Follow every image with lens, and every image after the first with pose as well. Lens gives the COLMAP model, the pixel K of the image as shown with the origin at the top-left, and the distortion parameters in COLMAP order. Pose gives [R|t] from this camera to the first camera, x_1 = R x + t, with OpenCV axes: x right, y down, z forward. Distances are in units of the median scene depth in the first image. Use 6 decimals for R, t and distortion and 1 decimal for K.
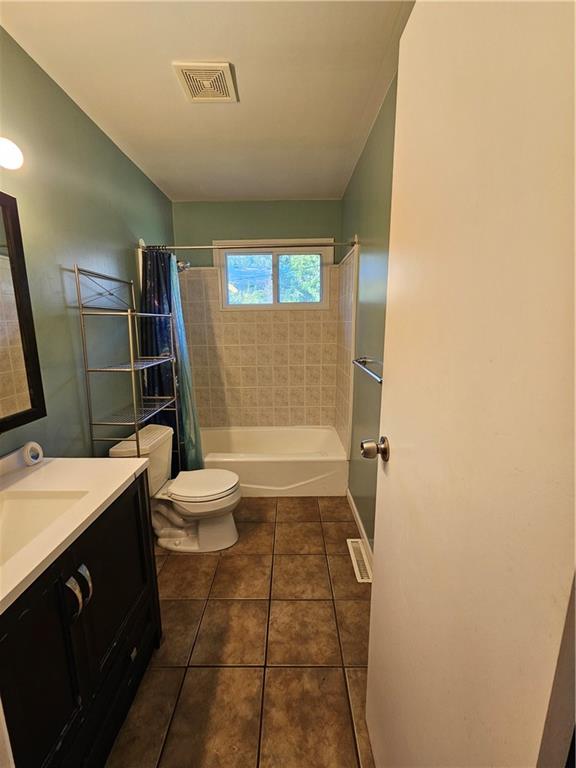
lens RADIAL K [[320.0, 0, 283.7], [0, 320.0, 383.4], [0, 0, 1]] dist [-0.002525, 0.000638]
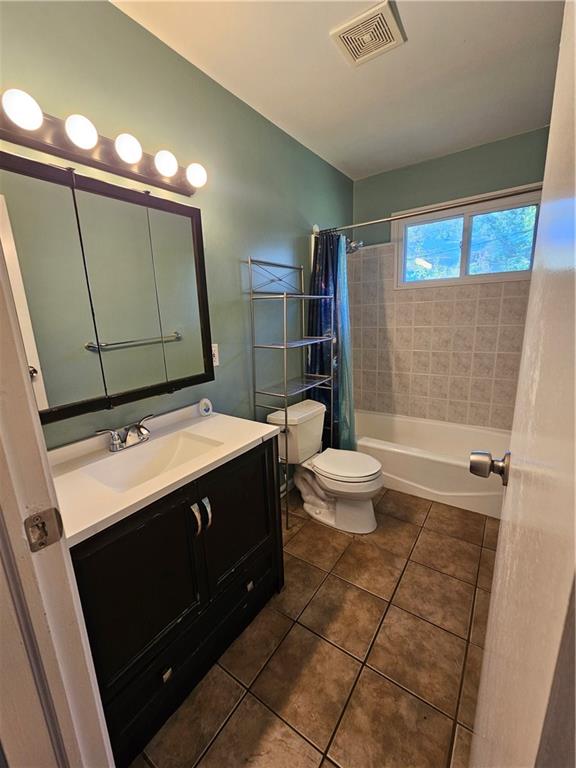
lens RADIAL K [[320.0, 0, 284.5], [0, 320.0, 384.1], [0, 0, 1]] dist [-0.002525, 0.000638]
pose [[0.818779, 0.103918, -0.564626, 0.154843], [-0.074368, 0.994394, 0.075172, 0.000946], [0.569272, -0.019560, 0.821917, 0.074911]]
